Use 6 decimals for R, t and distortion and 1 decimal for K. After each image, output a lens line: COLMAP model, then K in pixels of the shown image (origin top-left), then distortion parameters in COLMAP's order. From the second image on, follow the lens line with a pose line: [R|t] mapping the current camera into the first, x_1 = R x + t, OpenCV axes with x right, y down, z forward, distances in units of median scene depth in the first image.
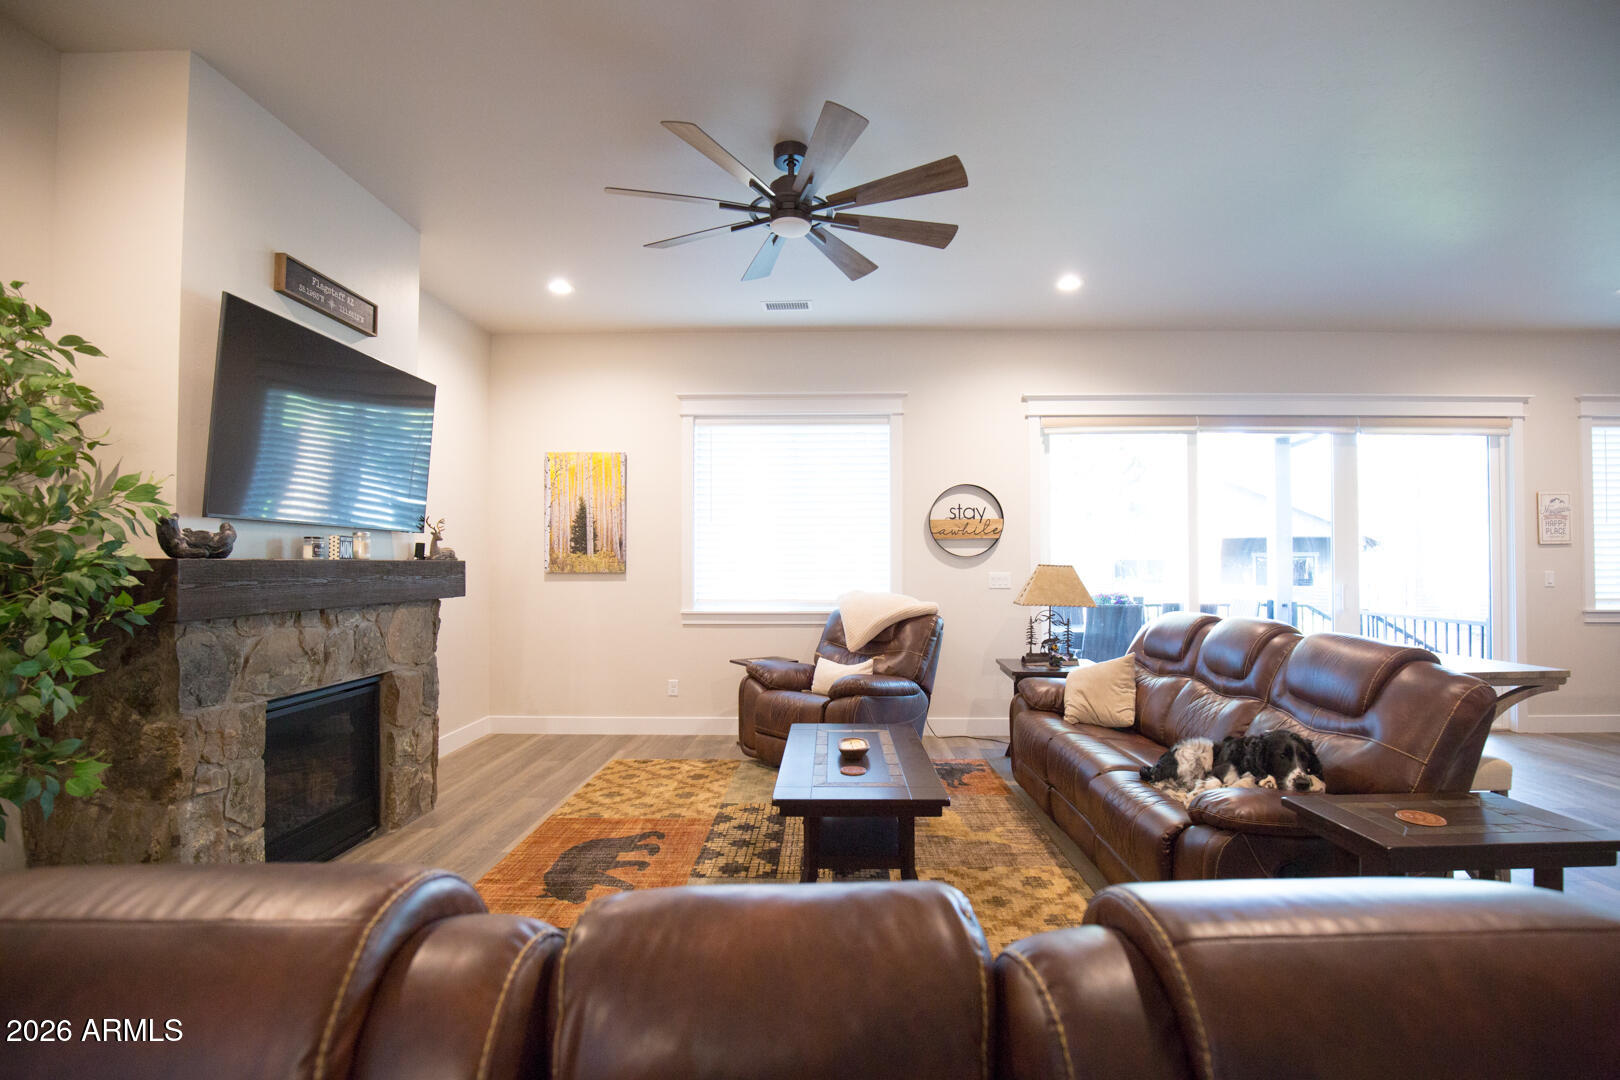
lens RADIAL K [[758.9, 0, 823.2], [0, 758.9, 547.4], [0, 0, 1]] dist [-0.010621, -0.000116]
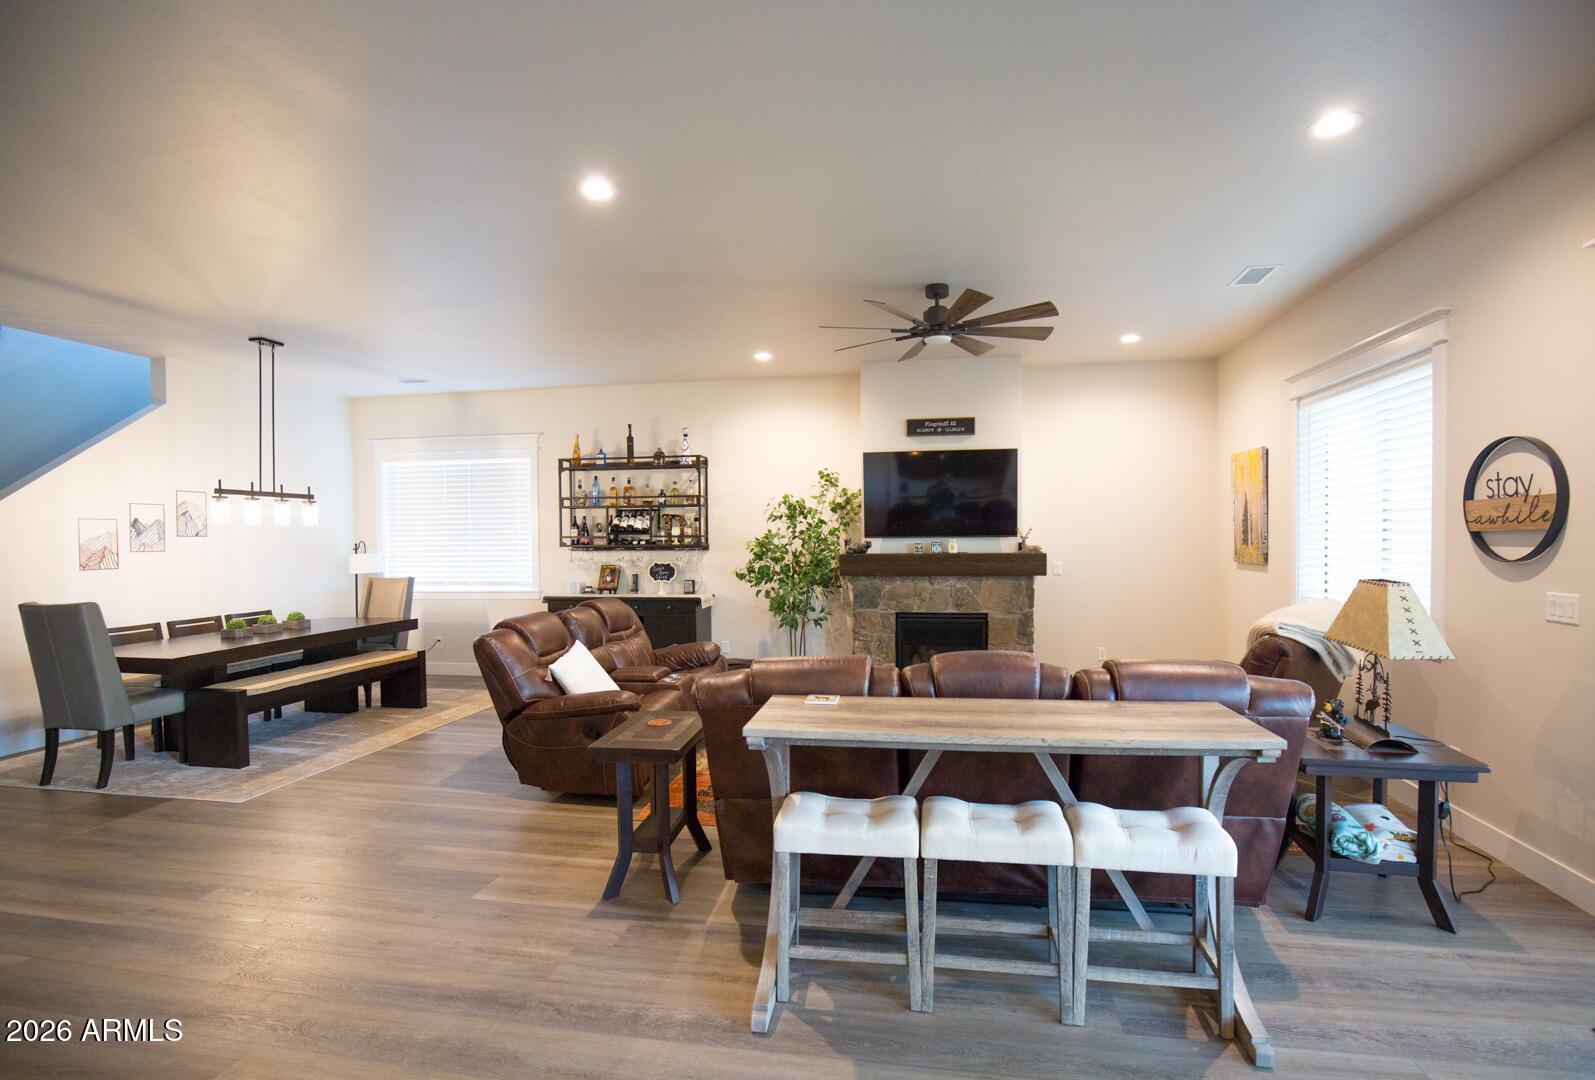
lens RADIAL K [[760.0, 0, 789.7], [0, 760.0, 550.0], [0, 0, 1]] dist [-0.010814, -0.000260]
pose [[-0.176037, 0.021527, -0.984148, 1.037600], [0.031029, 0.999385, 0.016310, -0.027479], [0.983894, -0.027666, -0.176597, 0.666038]]
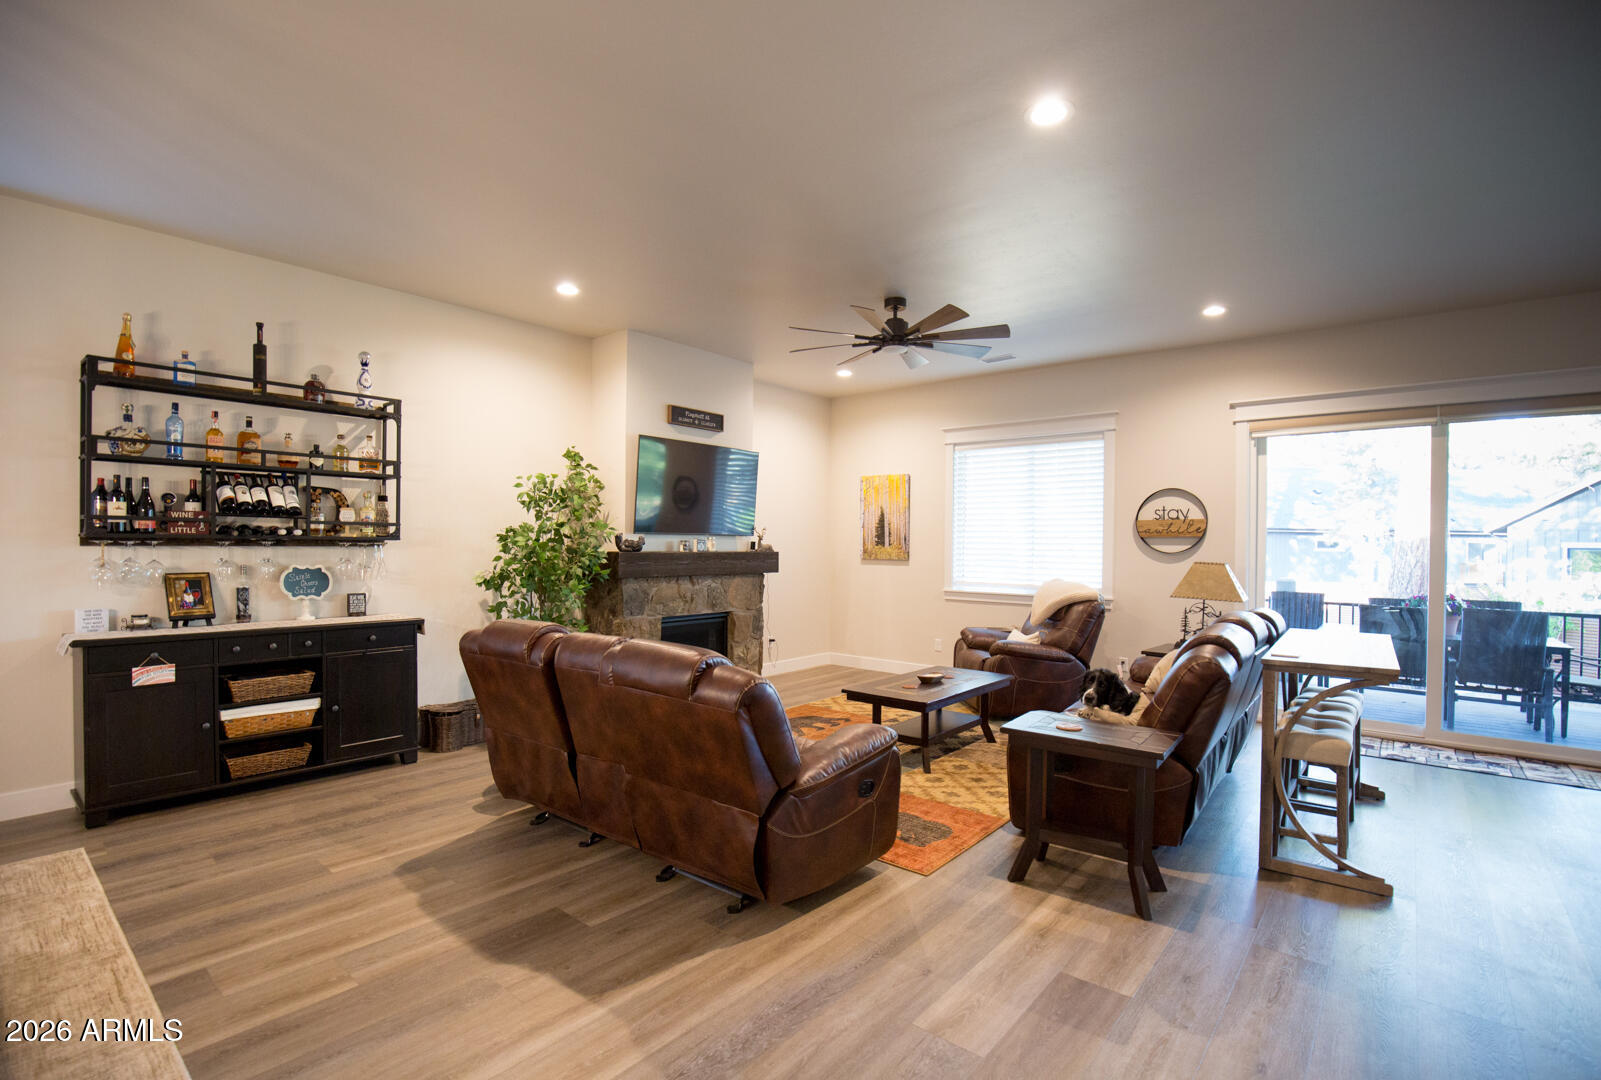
lens RADIAL K [[762.9, 0, 792.7], [0, 762.9, 550.1], [0, 0, 1]] dist [-0.010814, -0.000260]
pose [[0.771802, 0.015605, -0.635671, 0.569542], [0.002217, 0.999627, 0.027232, -0.028904], [0.635859, -0.022427, 0.771479, -0.270170]]
